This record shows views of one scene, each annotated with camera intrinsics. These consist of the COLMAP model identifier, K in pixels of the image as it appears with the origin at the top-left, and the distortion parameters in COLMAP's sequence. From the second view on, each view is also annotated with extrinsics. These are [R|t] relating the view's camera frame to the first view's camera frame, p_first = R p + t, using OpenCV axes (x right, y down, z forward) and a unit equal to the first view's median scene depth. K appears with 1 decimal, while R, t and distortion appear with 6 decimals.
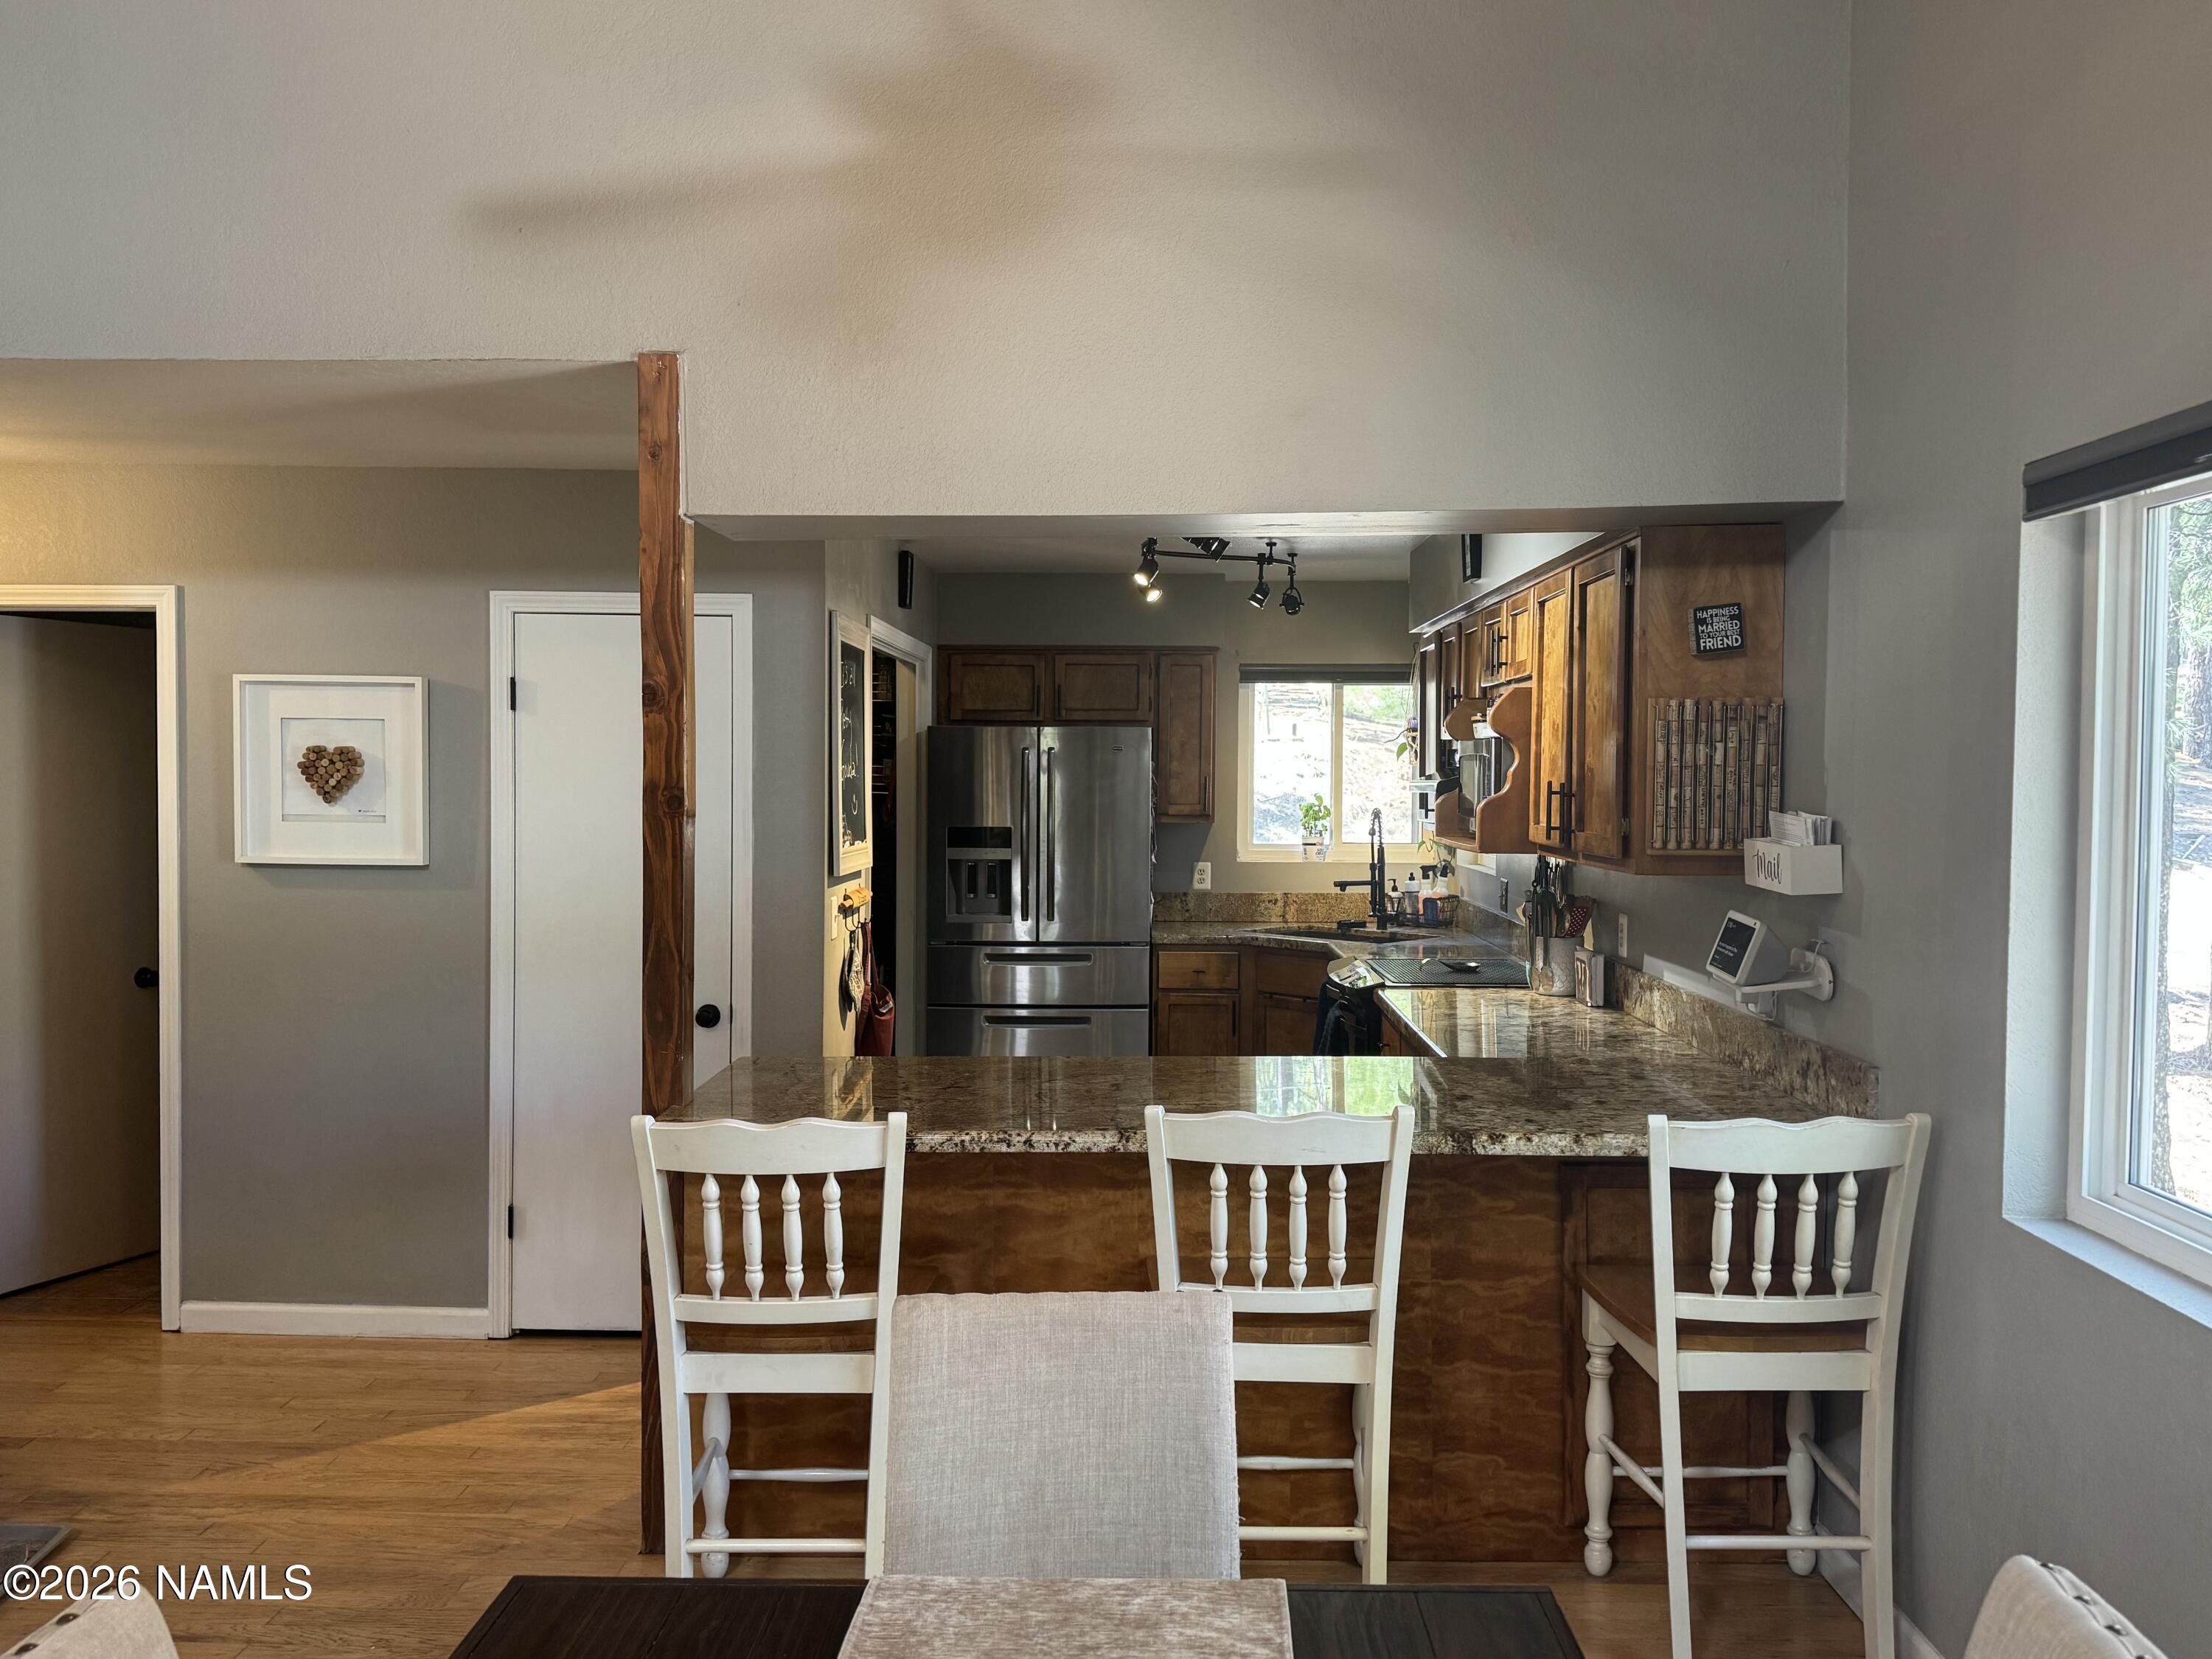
lens RADIAL K [[1813.0, 0, 1106.0], [0, 1813.0, 829.5], [0, 0, 1]] dist [0.149941, -0.258031]
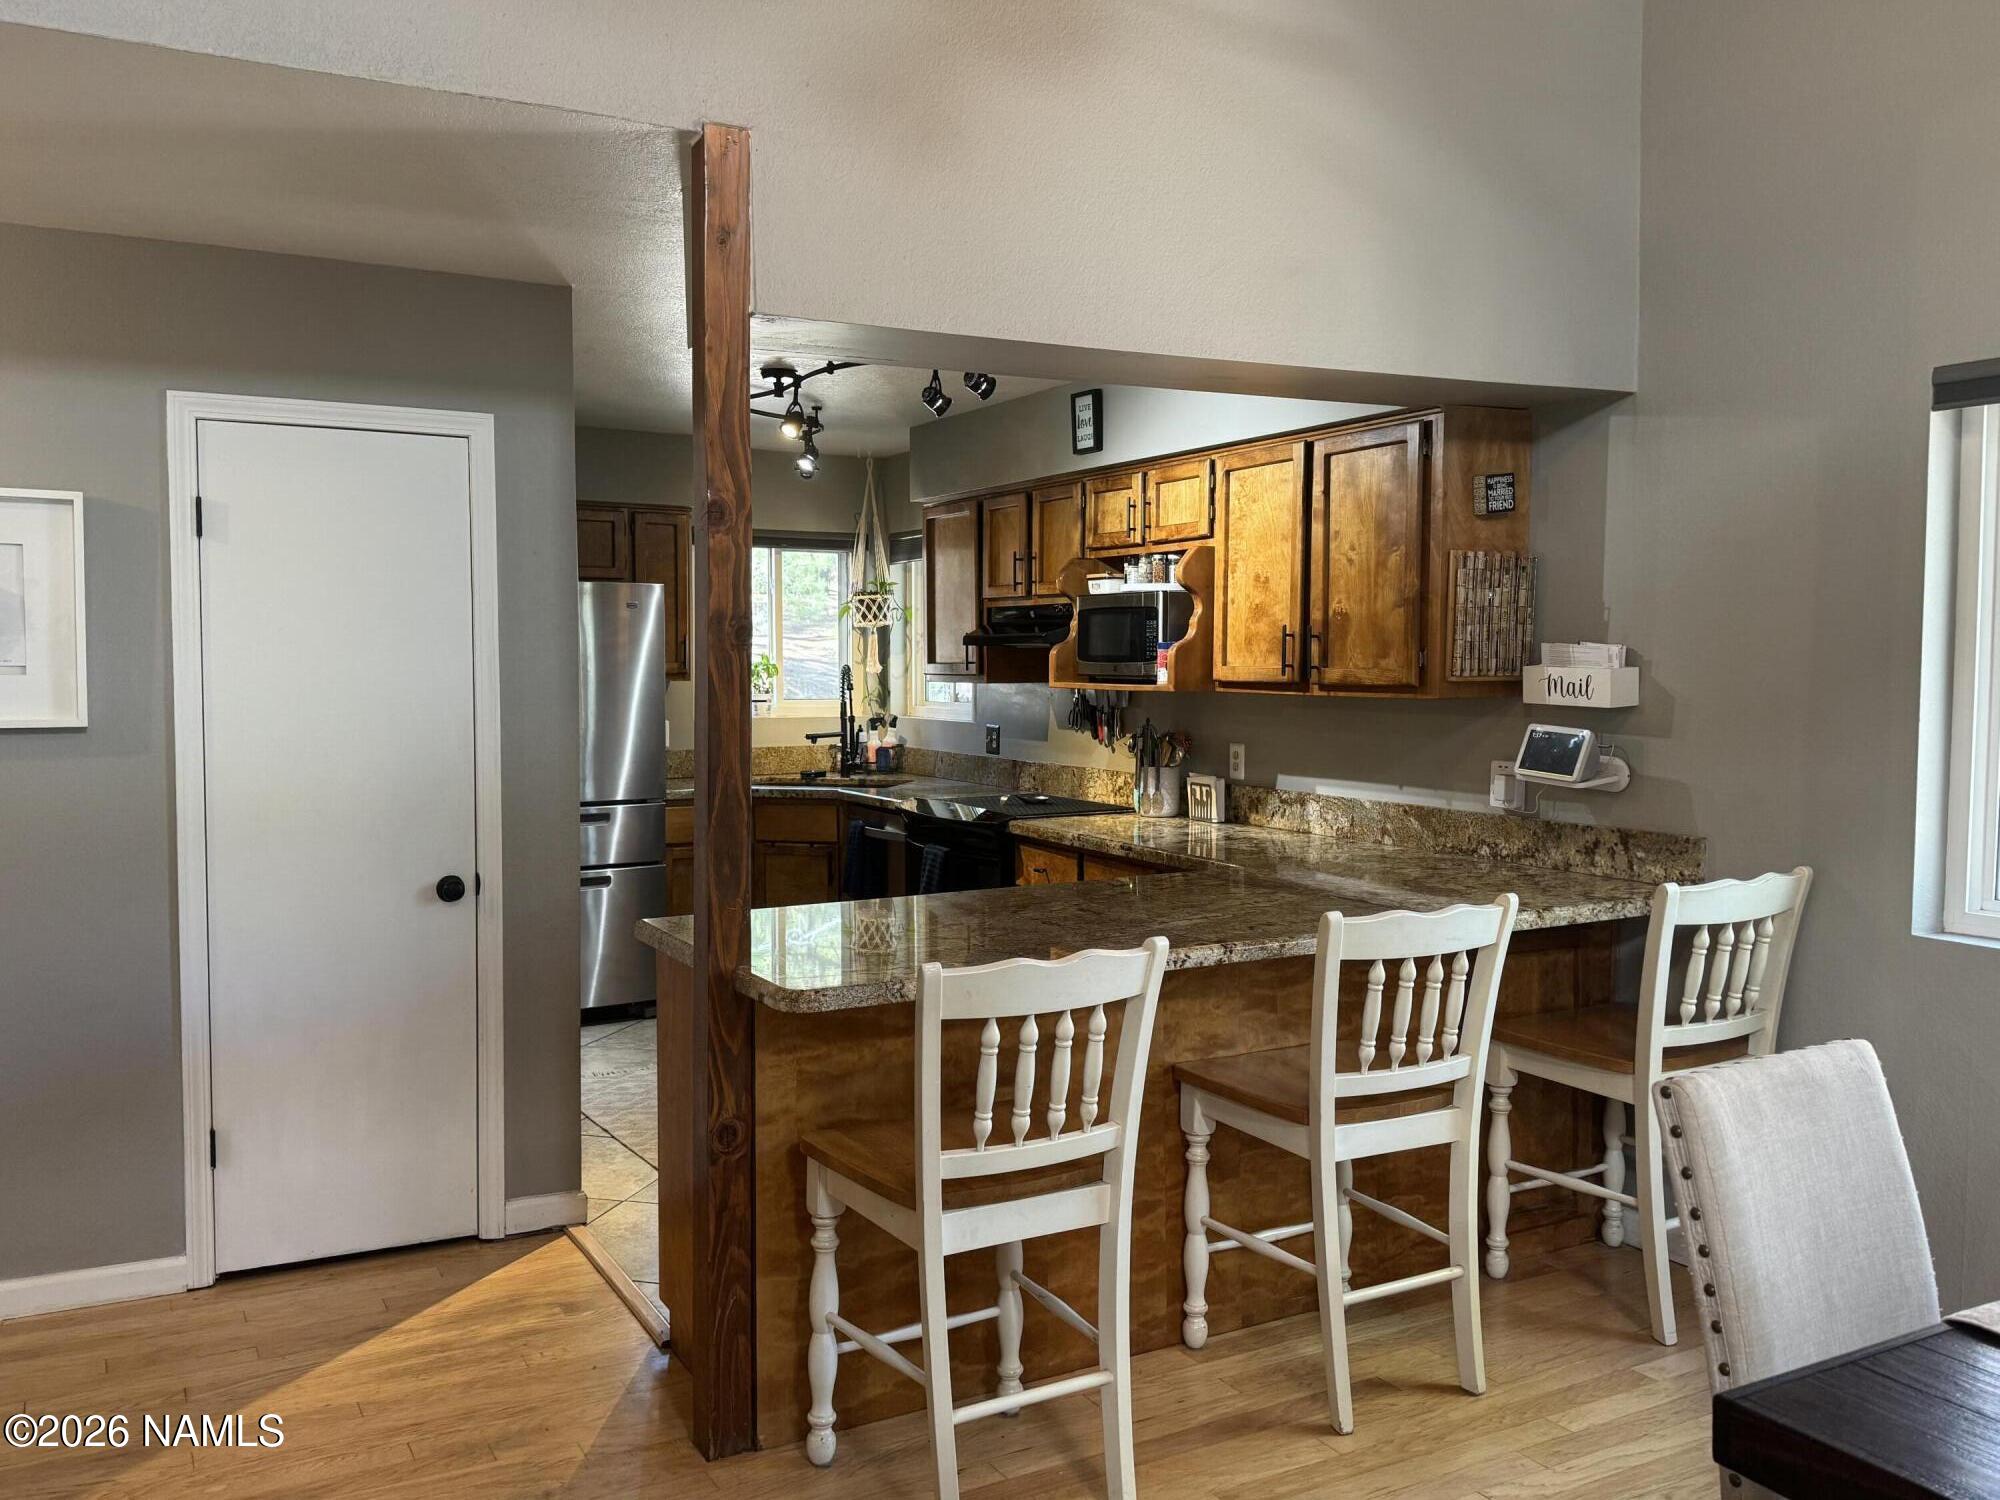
lens RADIAL K [[1639.2, 0, 1000.0], [0, 1639.2, 750.0], [0, 0, 1]] dist [0.149941, -0.258031]
pose [[0.865126, -0.033352, 0.500444, -0.487800], [0.020120, 0.999291, 0.031816, 0.017729], [-0.501151, -0.017456, 0.865184, 0.205901]]
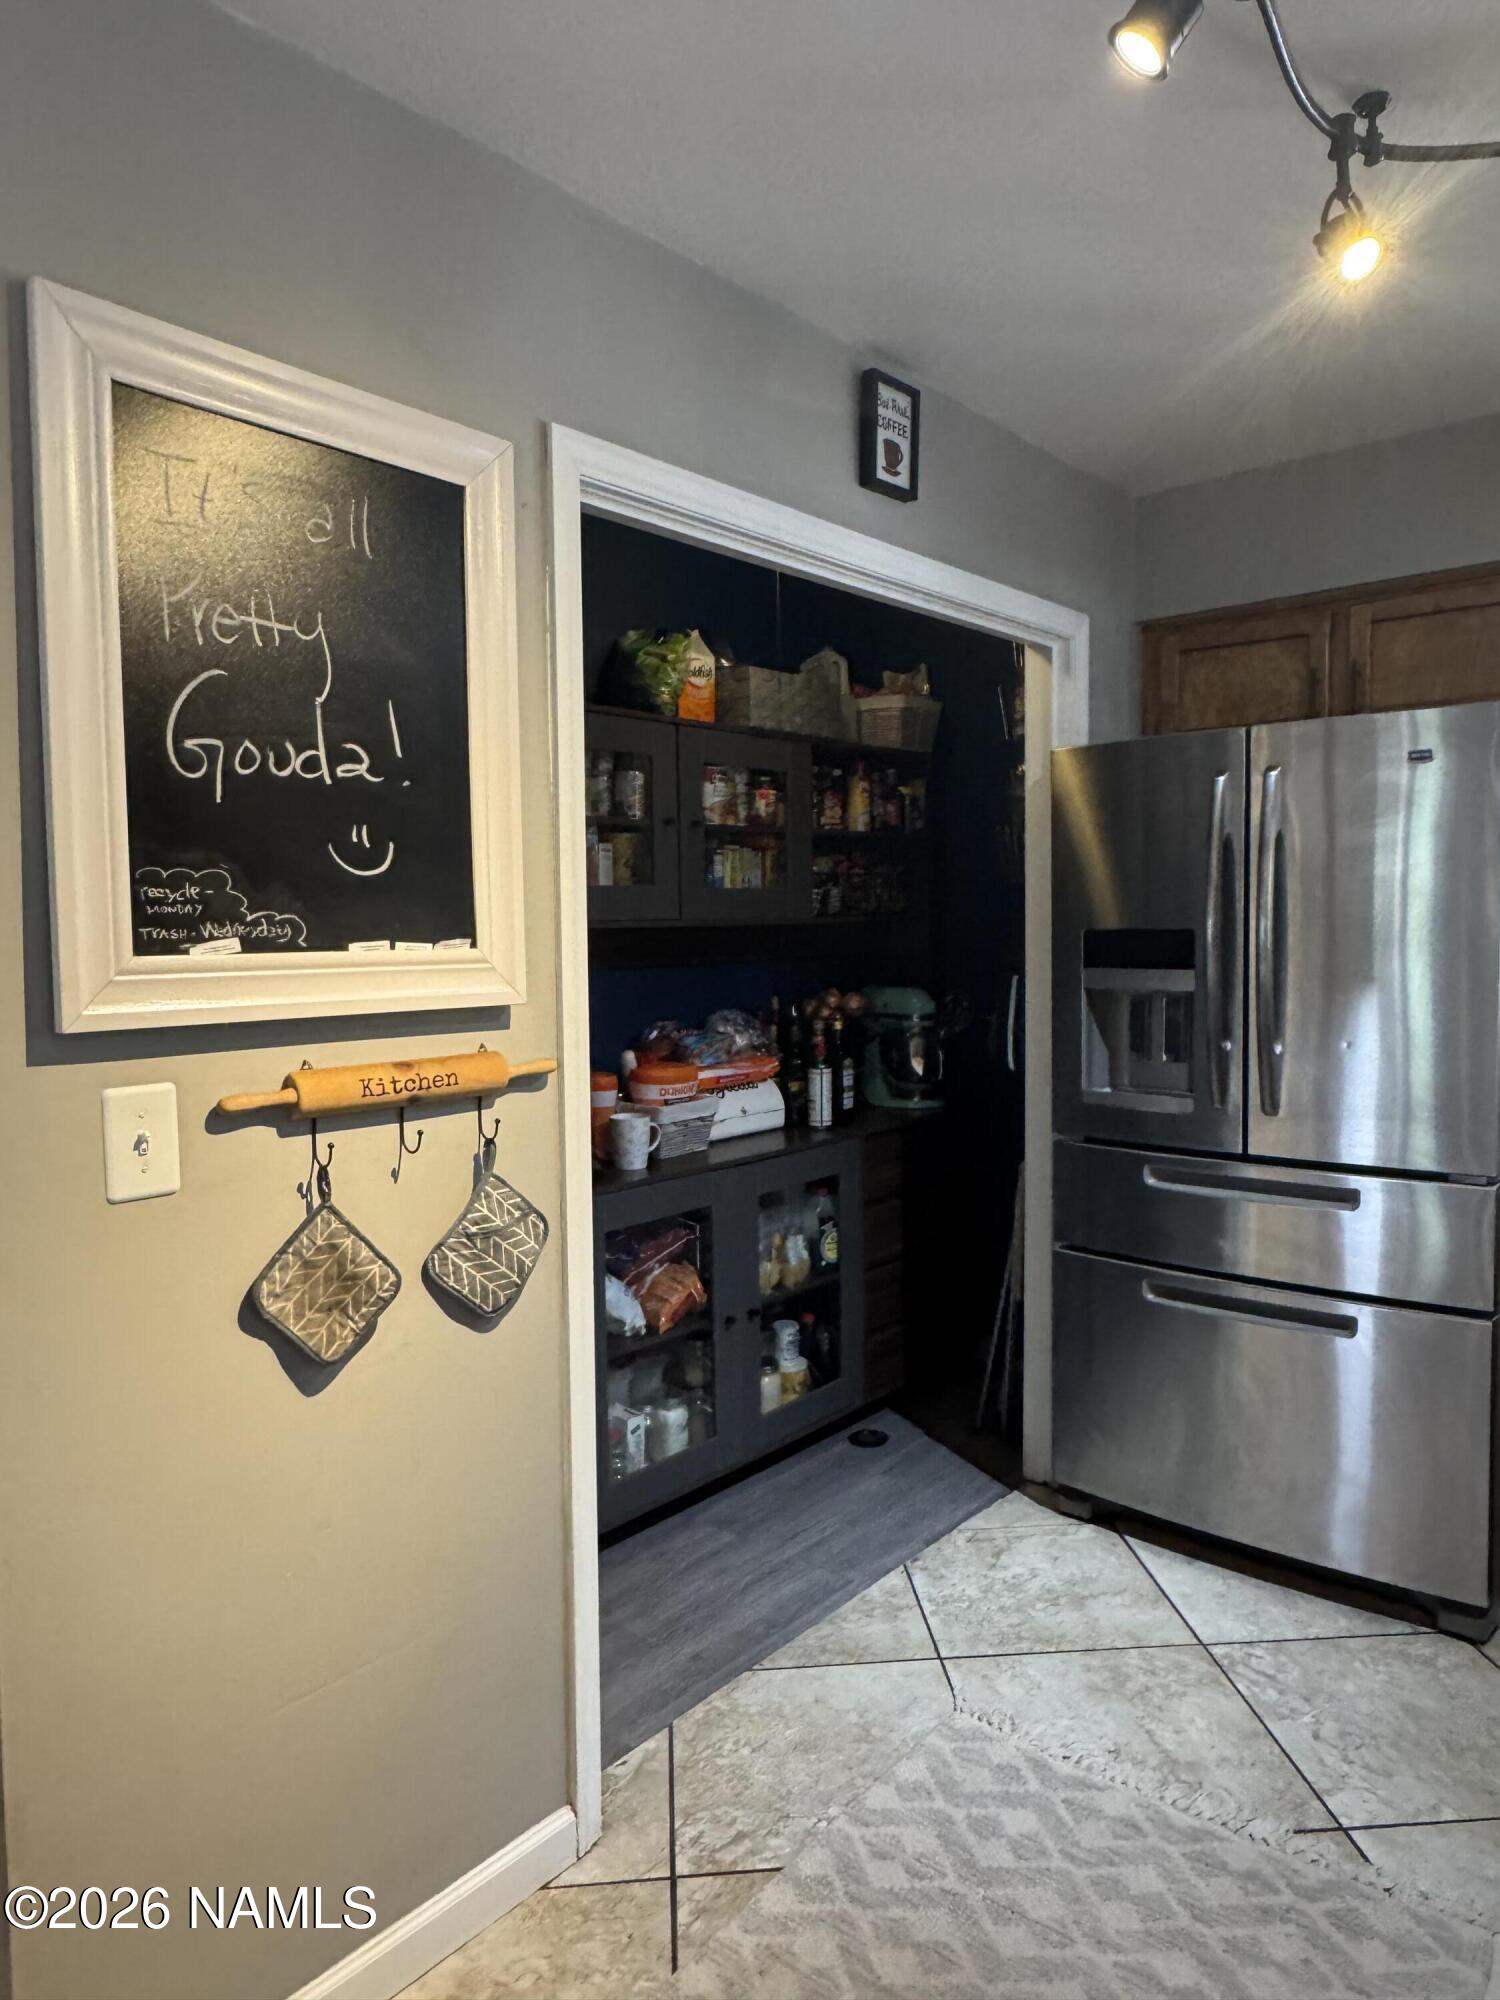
lens RADIAL K [[1292.6, 0, 750.0], [0, 1292.6, 1000.0], [0, 0, 1]] dist [-0.000628, 0.000683]
pose [[0.766828, 0.020899, -0.641513, 0.152860], [-0.003210, 0.999582, 0.028727, 0.015528], [0.641845, -0.019969, 0.766574, 1.126065]]
